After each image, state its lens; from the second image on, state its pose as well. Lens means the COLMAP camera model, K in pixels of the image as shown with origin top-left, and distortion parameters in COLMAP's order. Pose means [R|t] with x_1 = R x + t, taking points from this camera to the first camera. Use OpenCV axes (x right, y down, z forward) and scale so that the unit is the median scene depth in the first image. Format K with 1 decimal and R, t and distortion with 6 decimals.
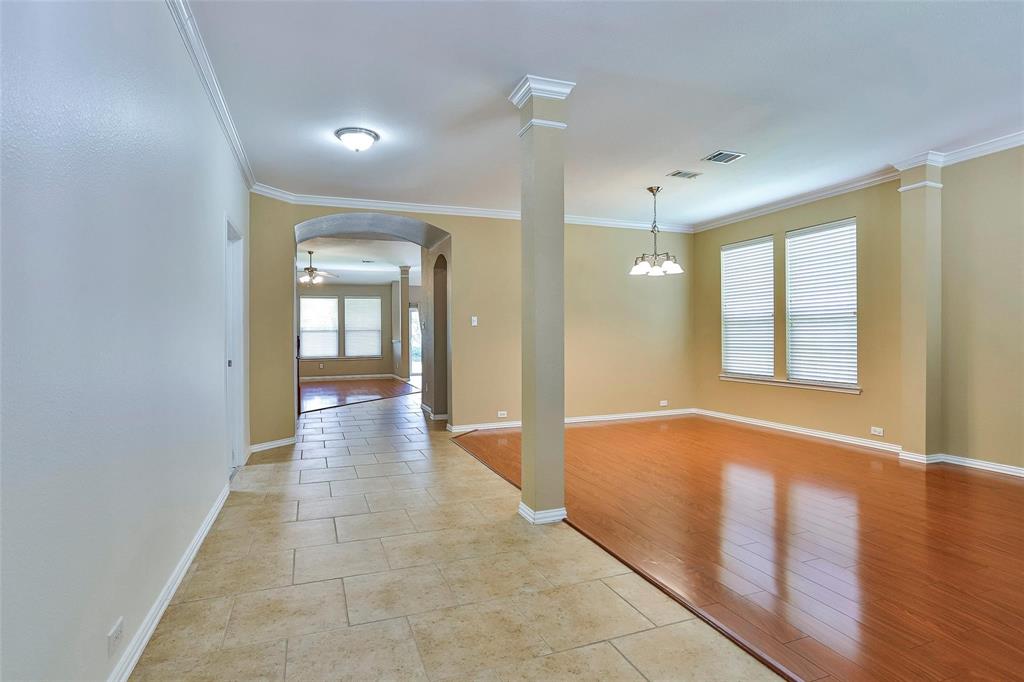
lens RADIAL K [[525.9, 0, 507.6], [0, 525.9, 343.0], [0, 0, 1]] dist [-0.036929, 0.012727]
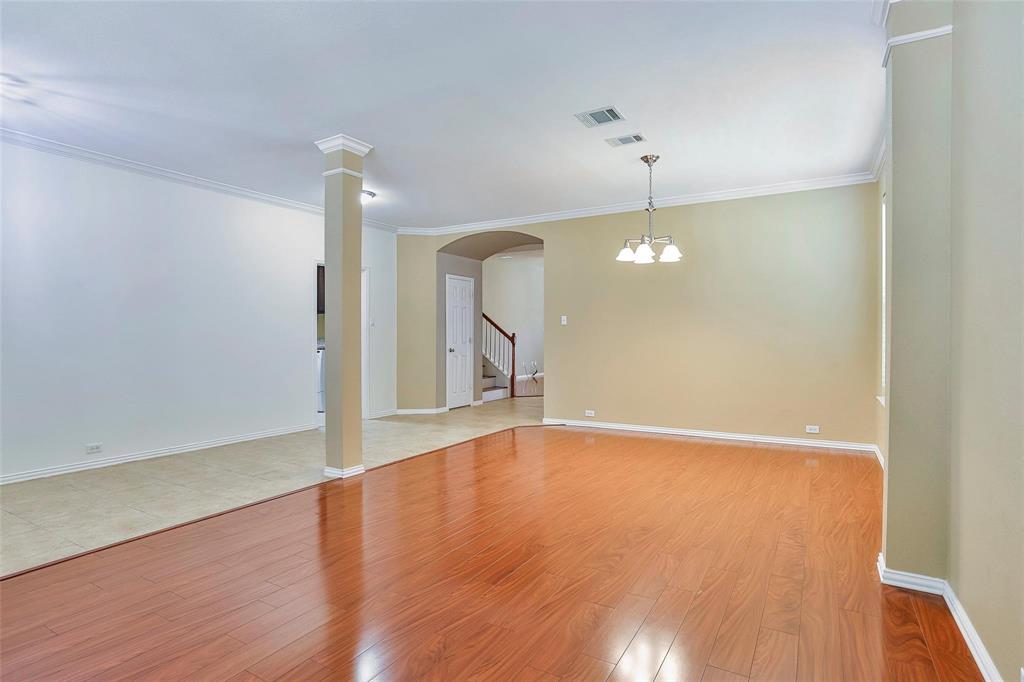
lens RADIAL K [[525.9, 0, 509.8], [0, 525.9, 339.5], [0, 0, 1]] dist [-0.036929, 0.012727]
pose [[0.630002, 0.010950, -0.776516, 0.789242], [-0.015804, 0.999874, 0.001278, -0.003539], [0.776433, 0.011467, 0.630096, 0.303049]]
